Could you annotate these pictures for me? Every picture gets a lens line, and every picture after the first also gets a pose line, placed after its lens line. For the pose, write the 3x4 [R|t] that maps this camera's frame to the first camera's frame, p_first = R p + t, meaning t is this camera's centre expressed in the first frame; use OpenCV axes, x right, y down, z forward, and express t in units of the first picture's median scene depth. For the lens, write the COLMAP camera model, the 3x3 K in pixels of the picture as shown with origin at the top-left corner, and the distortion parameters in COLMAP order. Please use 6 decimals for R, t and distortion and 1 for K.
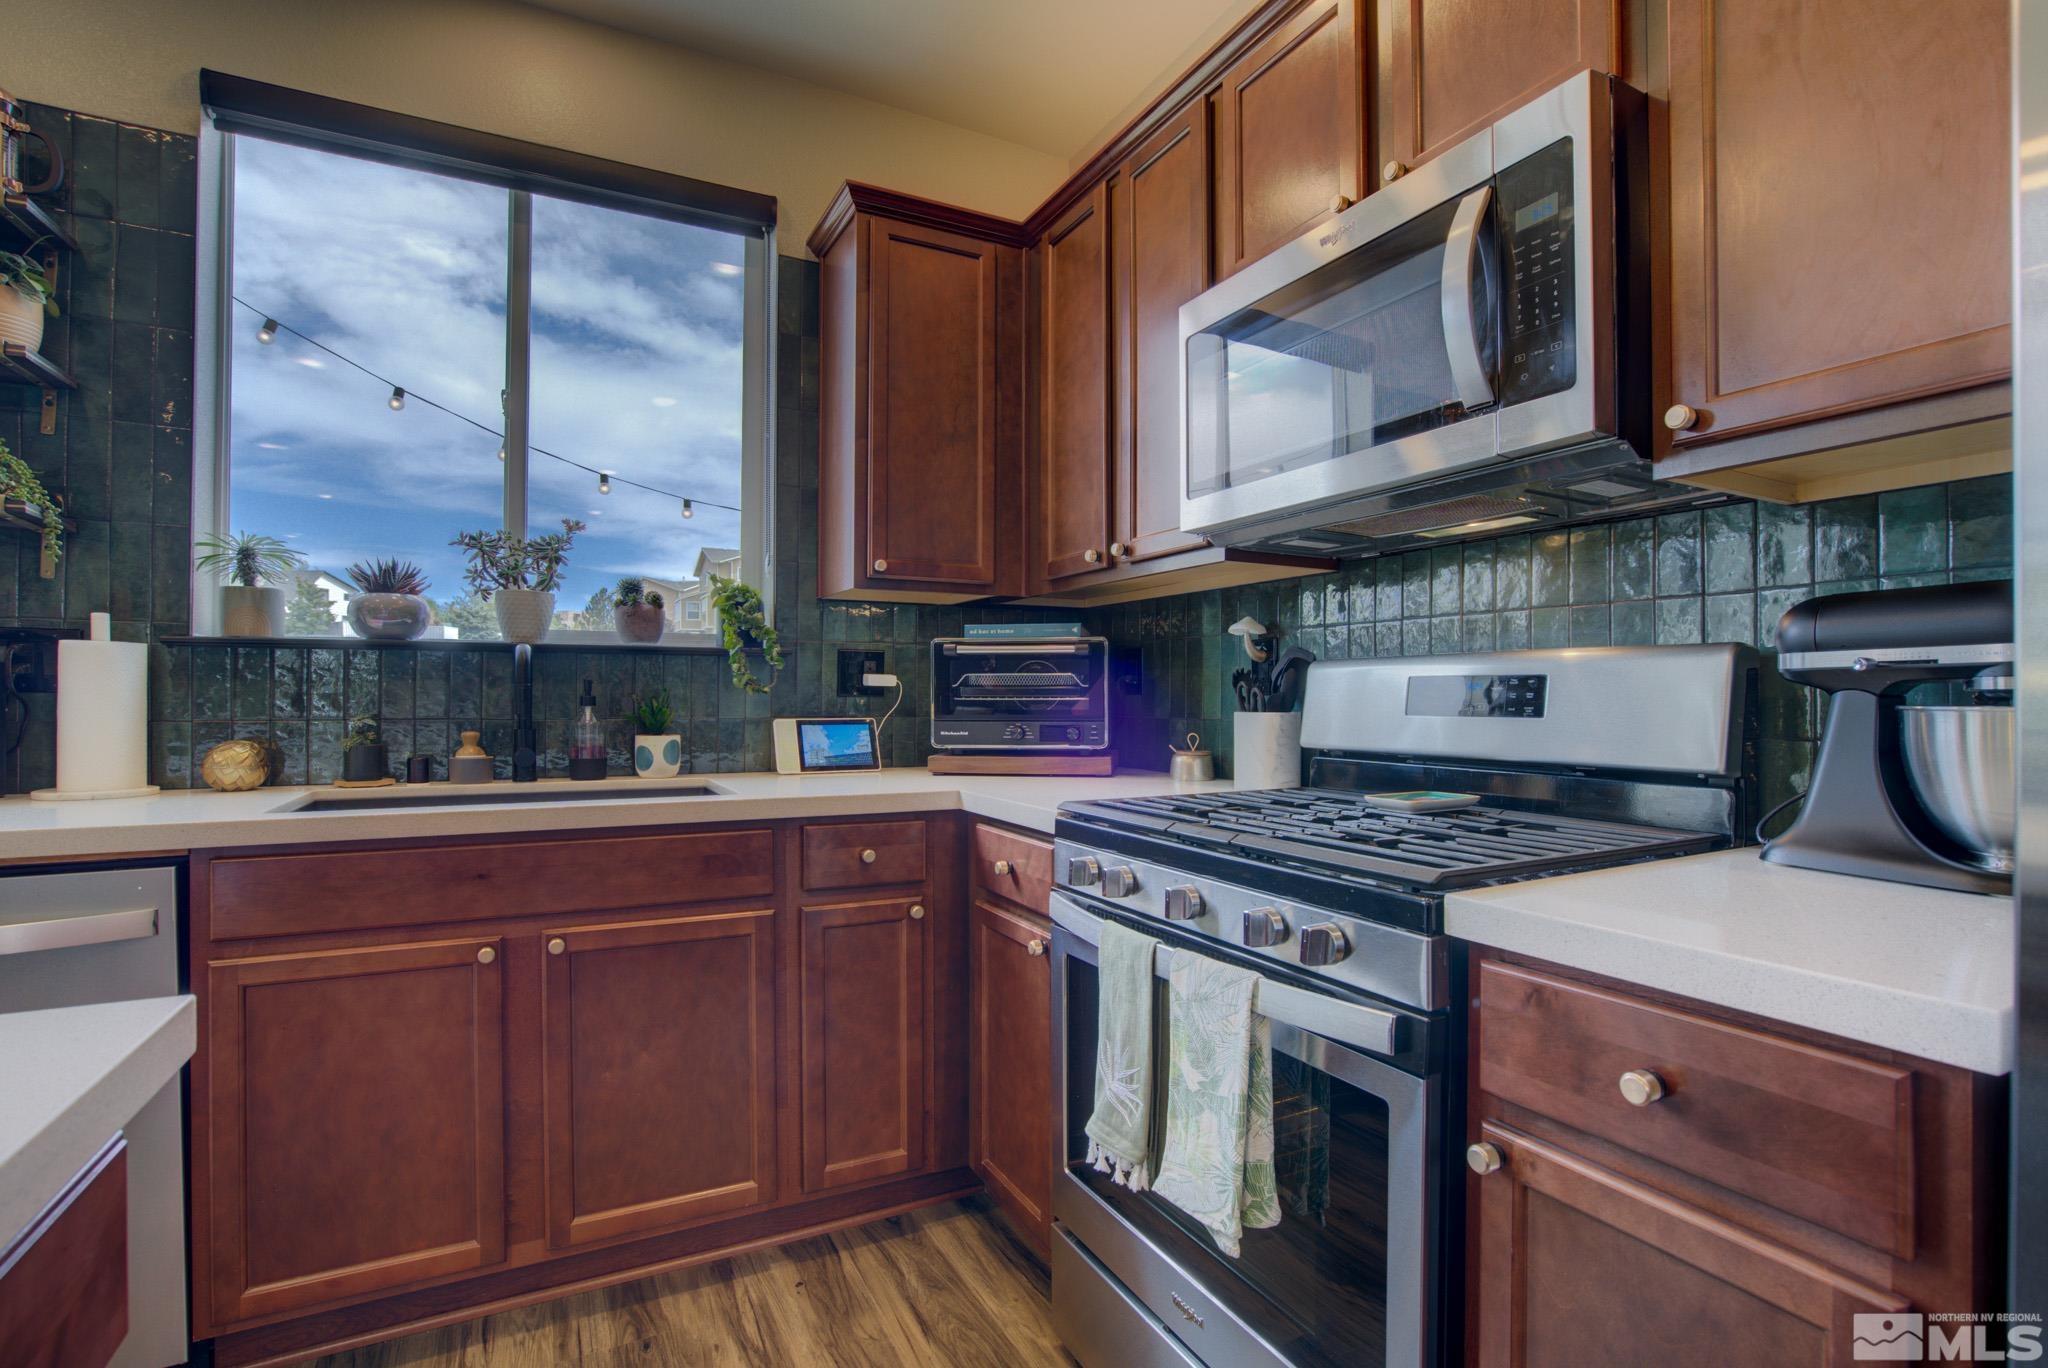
lens RADIAL K [[944.0, 0, 1050.1], [0, 944.0, 696.9], [0, 0, 1]] dist [-0.054284, 0.018514]
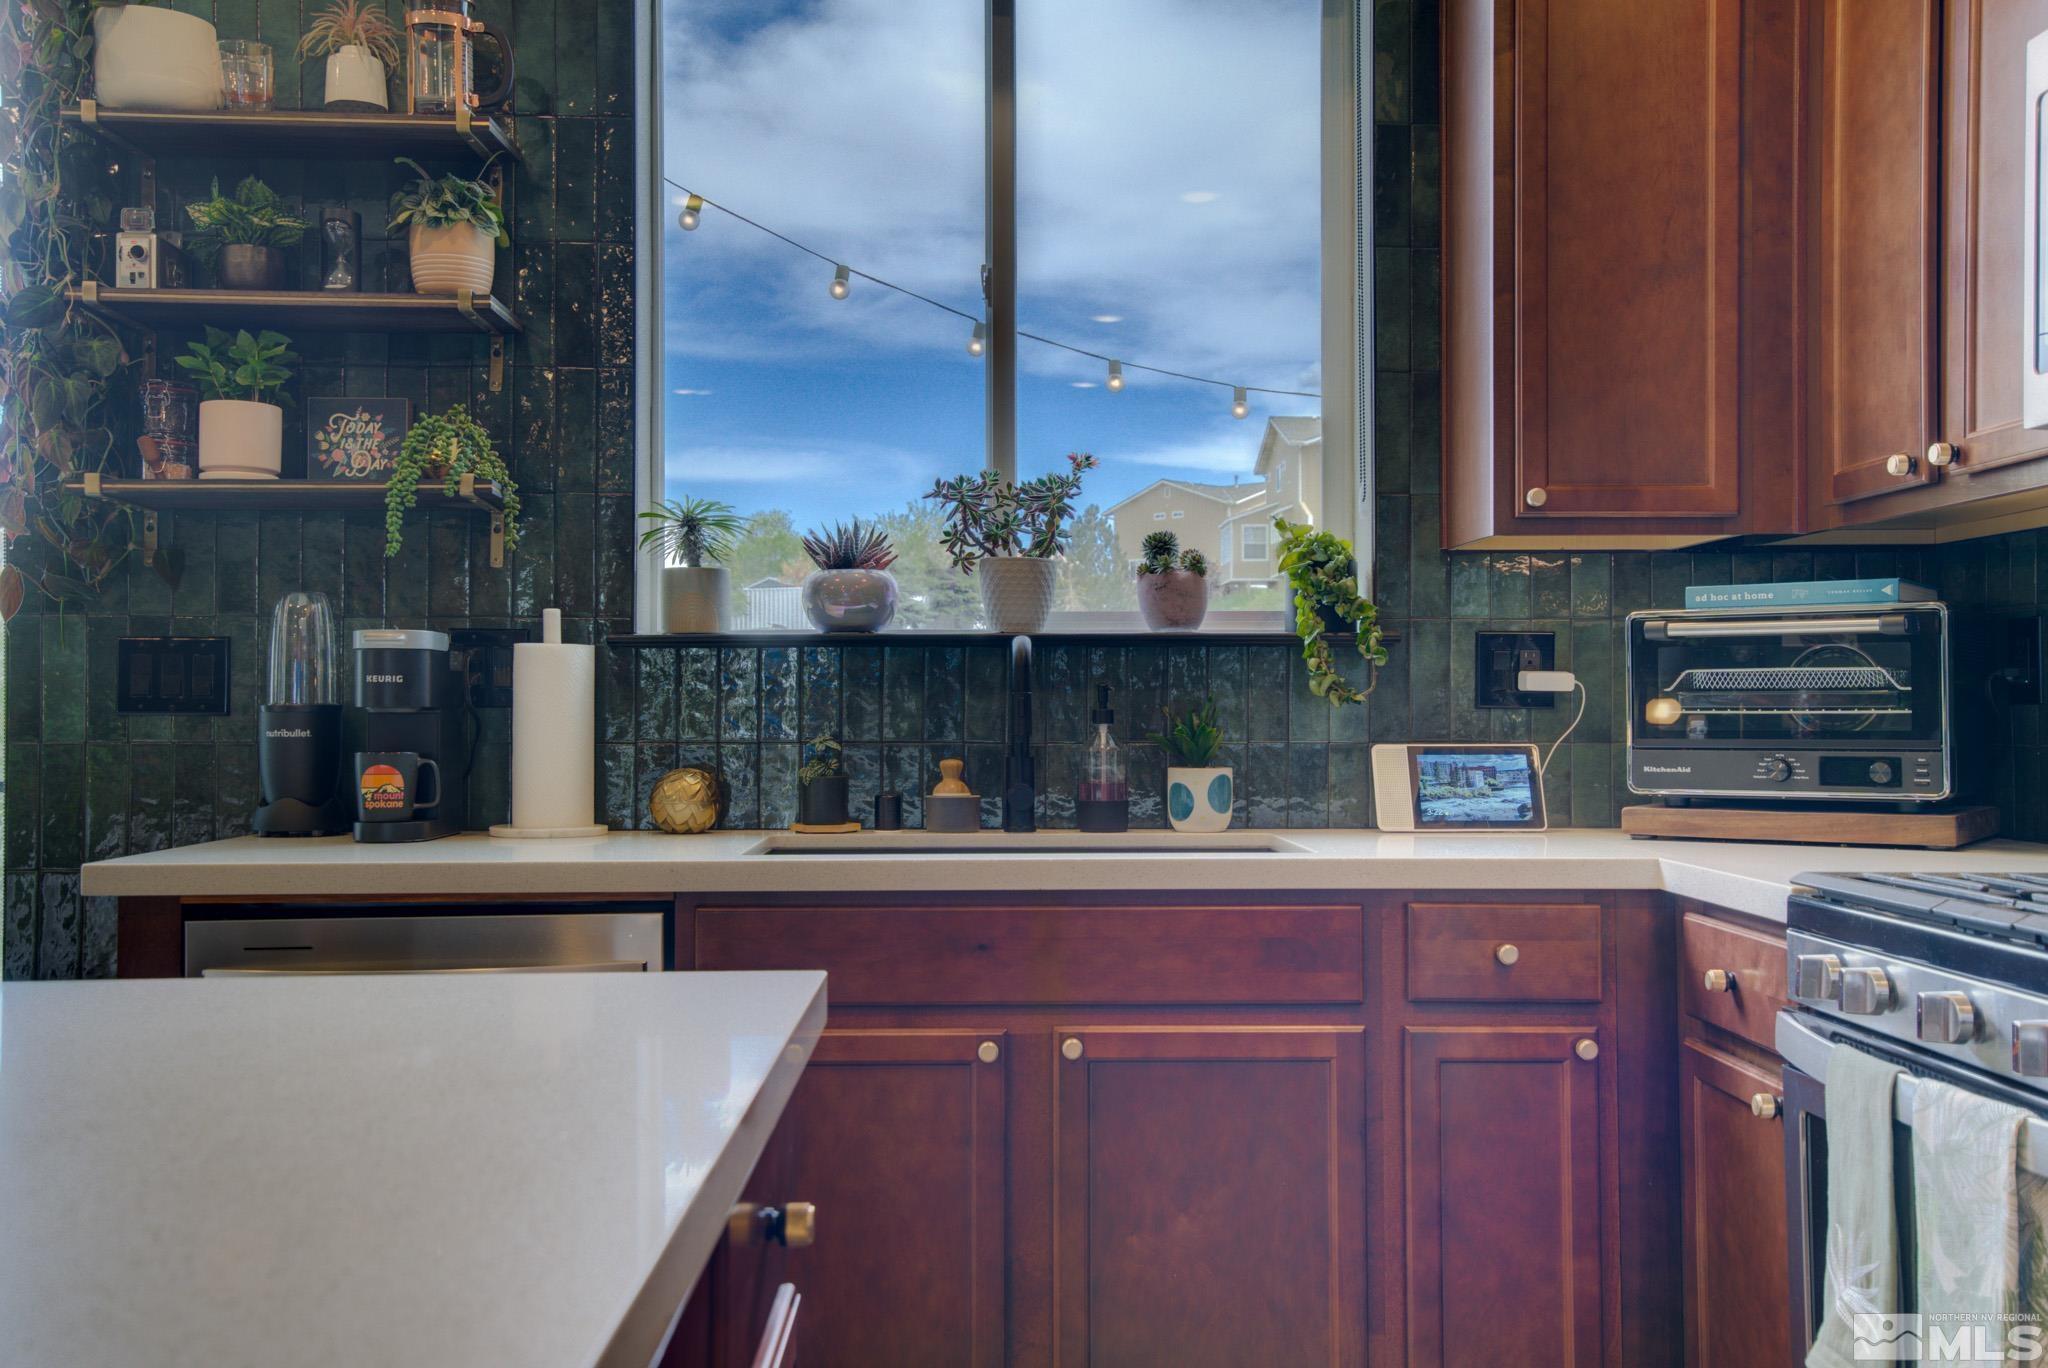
lens RADIAL K [[1991.7, 0, 1053.0], [0, 1991.7, 683.0], [0, 0, 1]] dist [0.048781, 0.005071]
pose [[0.893623, -0.009319, -0.448722, 0.141441], [0.002982, 0.999886, -0.014828, 0.001581], [0.448809, 0.011913, 0.893548, -0.358993]]
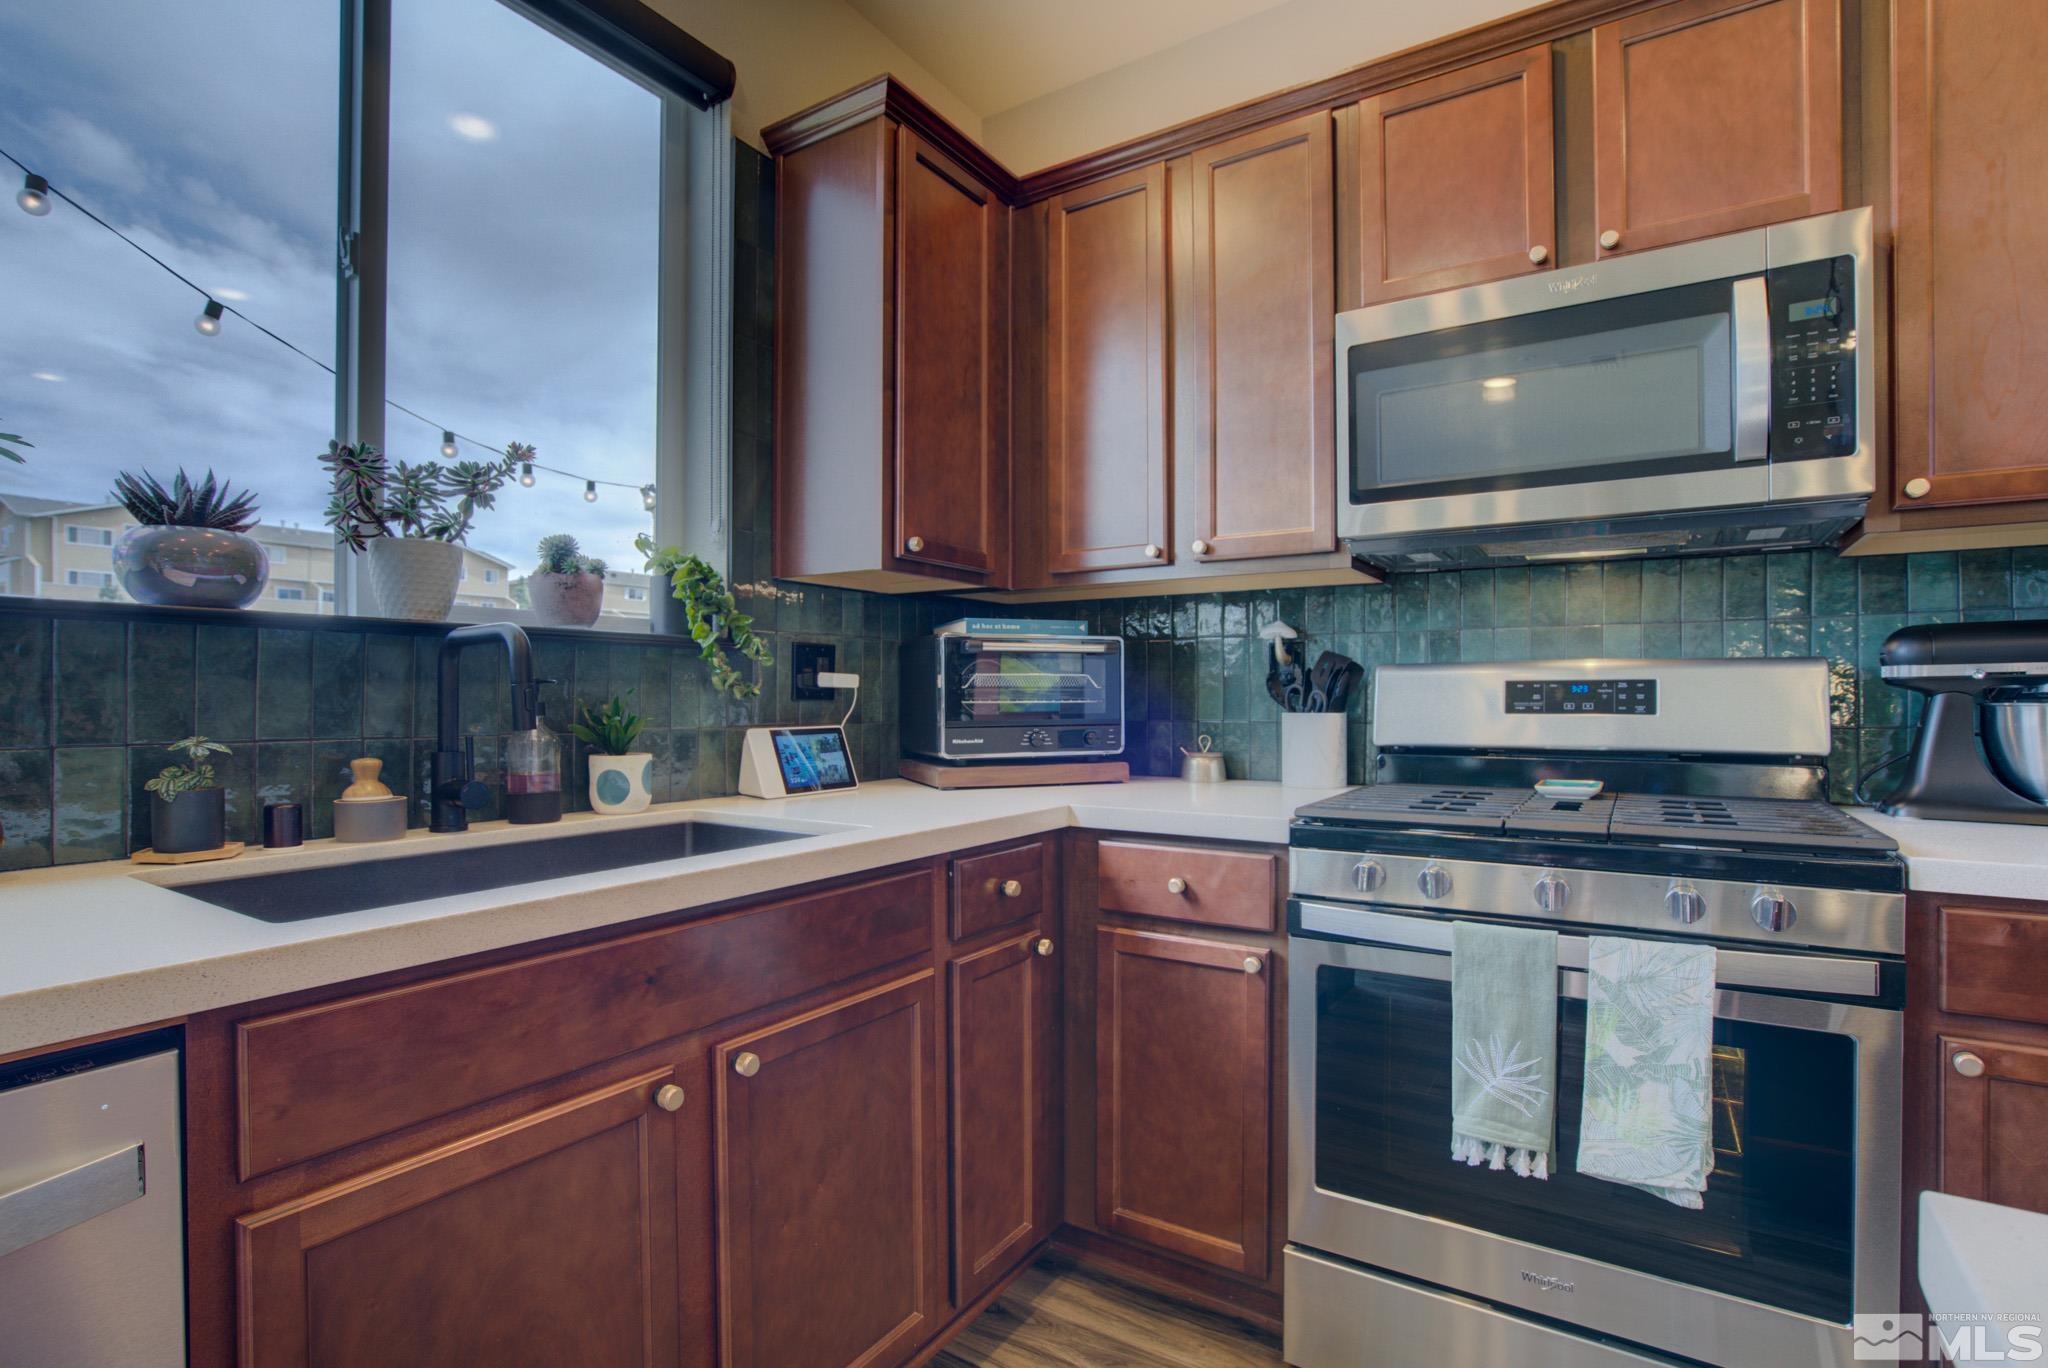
lens RADIAL K [[945.3, 0, 1019.5], [0, 945.3, 702.9], [0, 0, 1]] dist [-0.055266, 0.020587]
pose [[0.876152, -0.006579, 0.481989, -0.573028], [0.004142, 0.999973, 0.006120, -0.002855], [-0.482016, -0.003366, 0.876156, 0.245399]]
